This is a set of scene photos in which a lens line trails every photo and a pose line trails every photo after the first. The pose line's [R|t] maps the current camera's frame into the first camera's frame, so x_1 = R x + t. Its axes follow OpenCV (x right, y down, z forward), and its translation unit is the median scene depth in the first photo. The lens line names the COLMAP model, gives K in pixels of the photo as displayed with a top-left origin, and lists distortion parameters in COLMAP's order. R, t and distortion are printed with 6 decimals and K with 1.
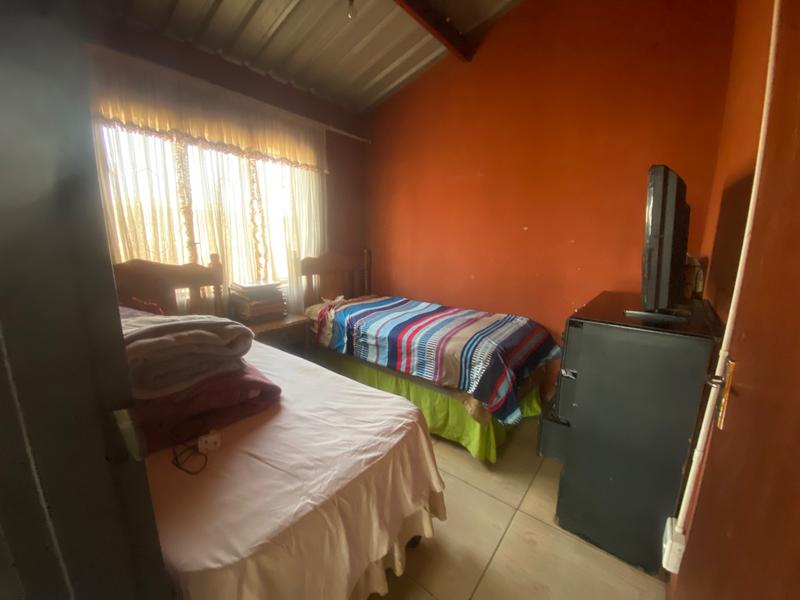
lens RADIAL K [[325.1, 0, 401.4], [0, 325.1, 297.6], [0, 0, 1]] dist [0.020293, -0.018491]
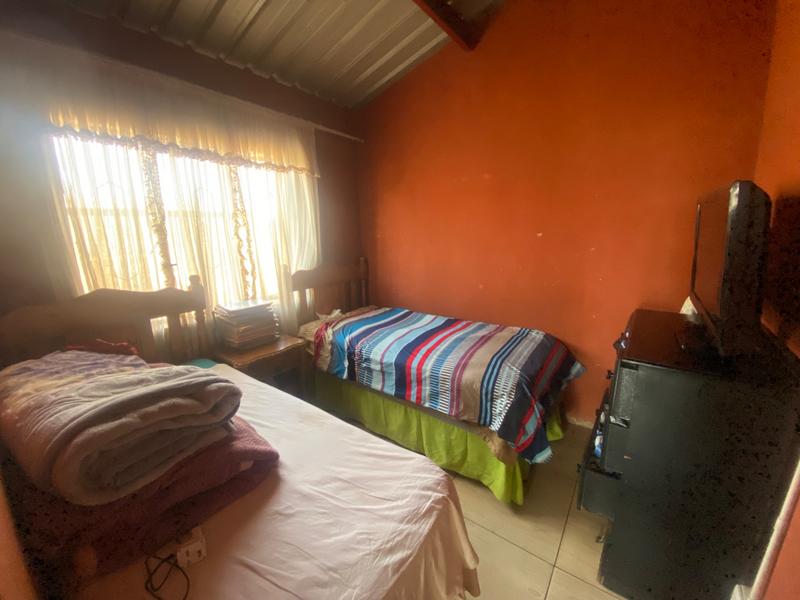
lens RADIAL K [[325.1, 0, 401.4], [0, 325.1, 297.6], [0, 0, 1]] dist [0.020293, -0.018491]
pose [[0.999053, -0.034191, 0.026923, -0.041920], [0.033573, 0.999170, 0.023080, -0.080694], [-0.027689, -0.022154, 0.999371, 0.107793]]
